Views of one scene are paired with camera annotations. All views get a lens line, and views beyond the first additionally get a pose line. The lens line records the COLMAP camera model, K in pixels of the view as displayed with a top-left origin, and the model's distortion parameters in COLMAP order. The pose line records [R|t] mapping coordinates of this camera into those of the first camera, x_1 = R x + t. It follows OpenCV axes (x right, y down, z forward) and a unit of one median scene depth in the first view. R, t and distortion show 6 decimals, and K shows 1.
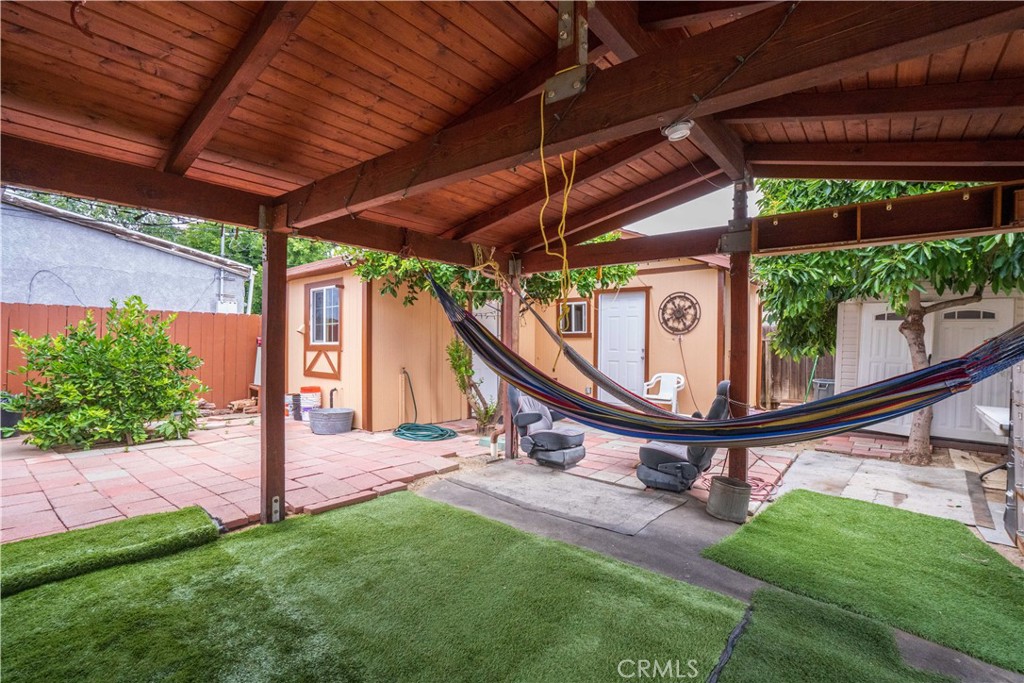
lens RADIAL K [[472.4, 0, 508.9], [0, 472.4, 346.1], [0, 0, 1]] dist [-0.002072, -0.000002]
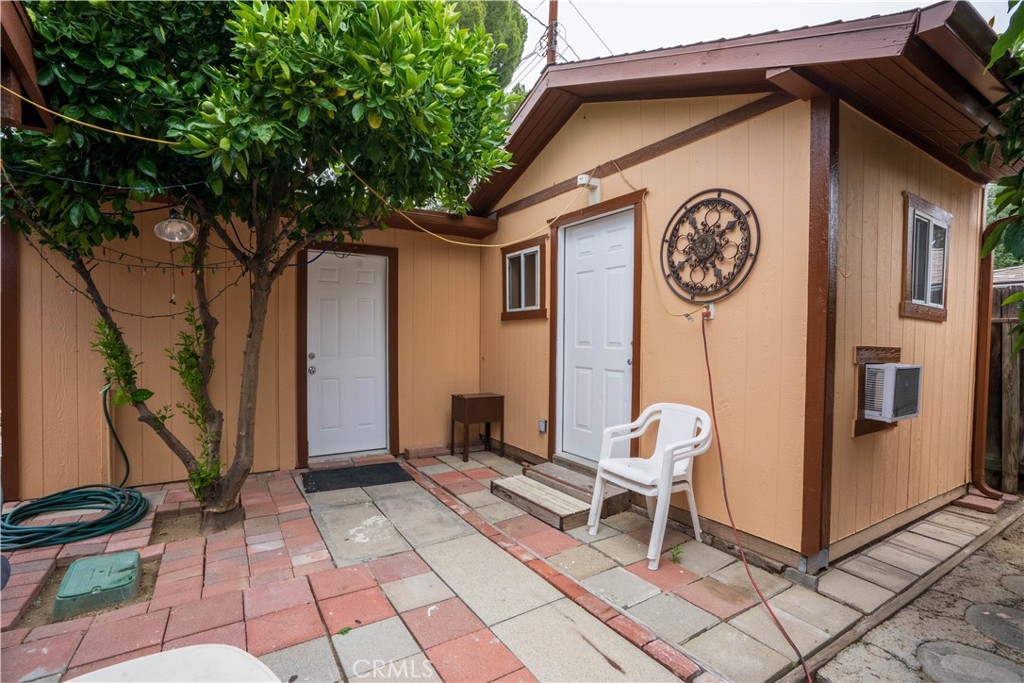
lens RADIAL K [[472.4, 0, 515.0], [0, 472.4, 339.8], [0, 0, 1]] dist [-0.002072, -0.000002]
pose [[0.951056, -0.003206, -0.309001, 0.328222], [0.003254, 0.999995, -0.000360, 0.004706], [0.309000, -0.000663, 0.951062, 0.586692]]
